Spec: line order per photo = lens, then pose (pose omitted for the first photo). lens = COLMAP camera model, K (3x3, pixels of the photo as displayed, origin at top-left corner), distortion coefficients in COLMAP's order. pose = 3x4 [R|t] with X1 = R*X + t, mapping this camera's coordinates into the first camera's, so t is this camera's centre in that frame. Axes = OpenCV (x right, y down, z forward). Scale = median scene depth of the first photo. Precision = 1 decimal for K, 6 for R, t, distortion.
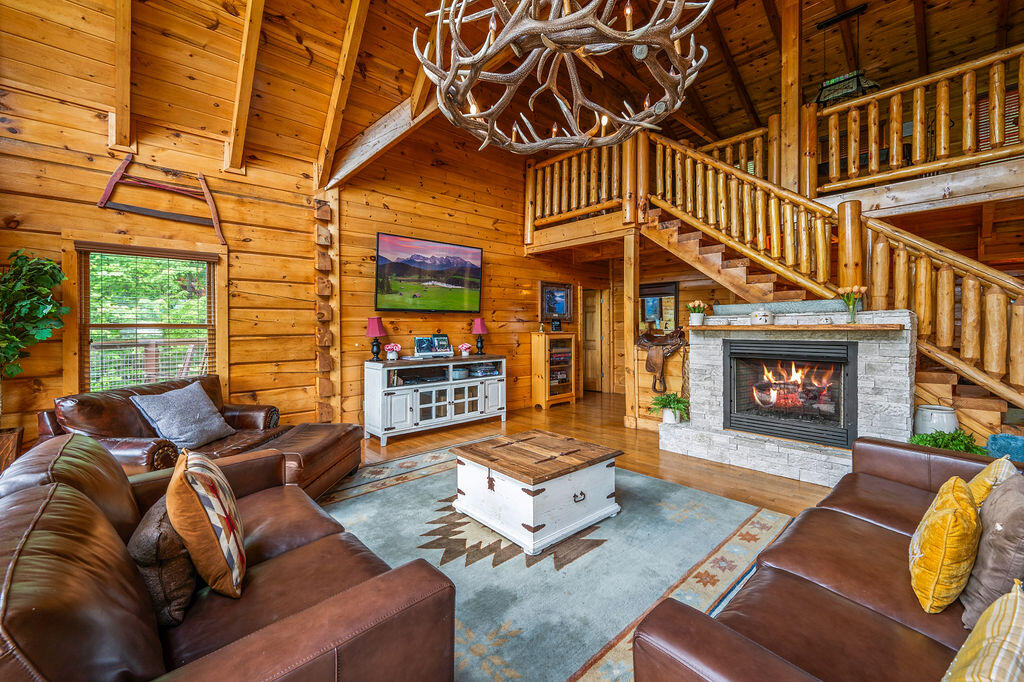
lens RADIAL K [[416.8, 0, 509.0], [0, 416.8, 327.0], [0, 0, 1]] dist [0.004800, 0.000301]
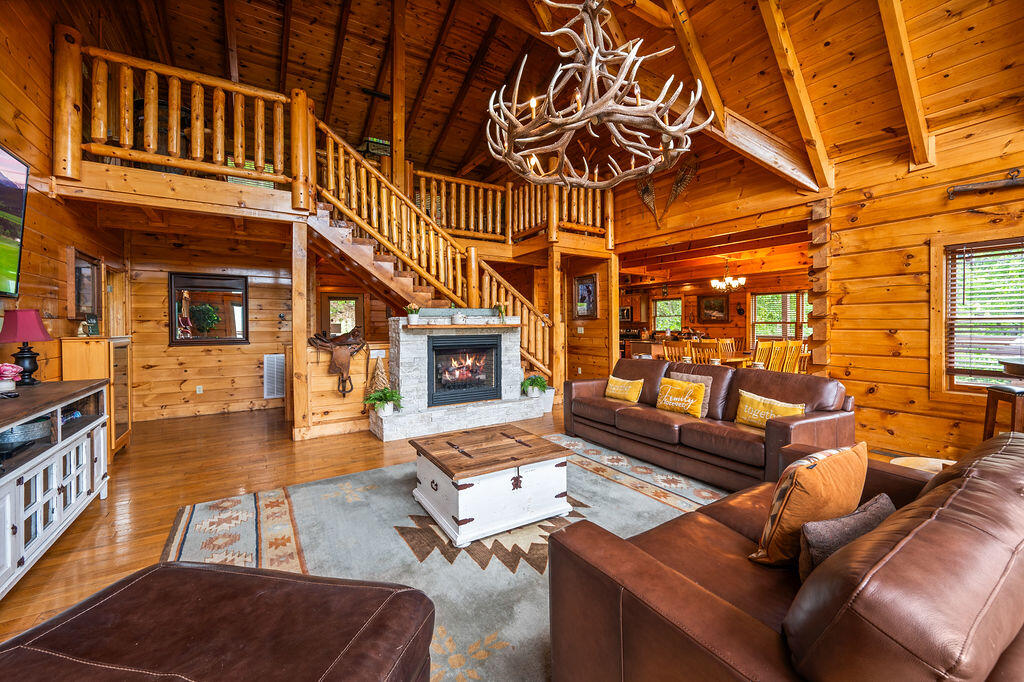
lens RADIAL K [[416.8, 0, 501.1], [0, 416.8, 326.6], [0, 0, 1]] dist [0.004800, 0.000301]
pose [[0.180928, -0.002211, 0.983494, -0.591978], [0.005994, 0.999981, 0.001145, 0.001761], [-0.983478, 0.005688, 0.180938, 0.494357]]
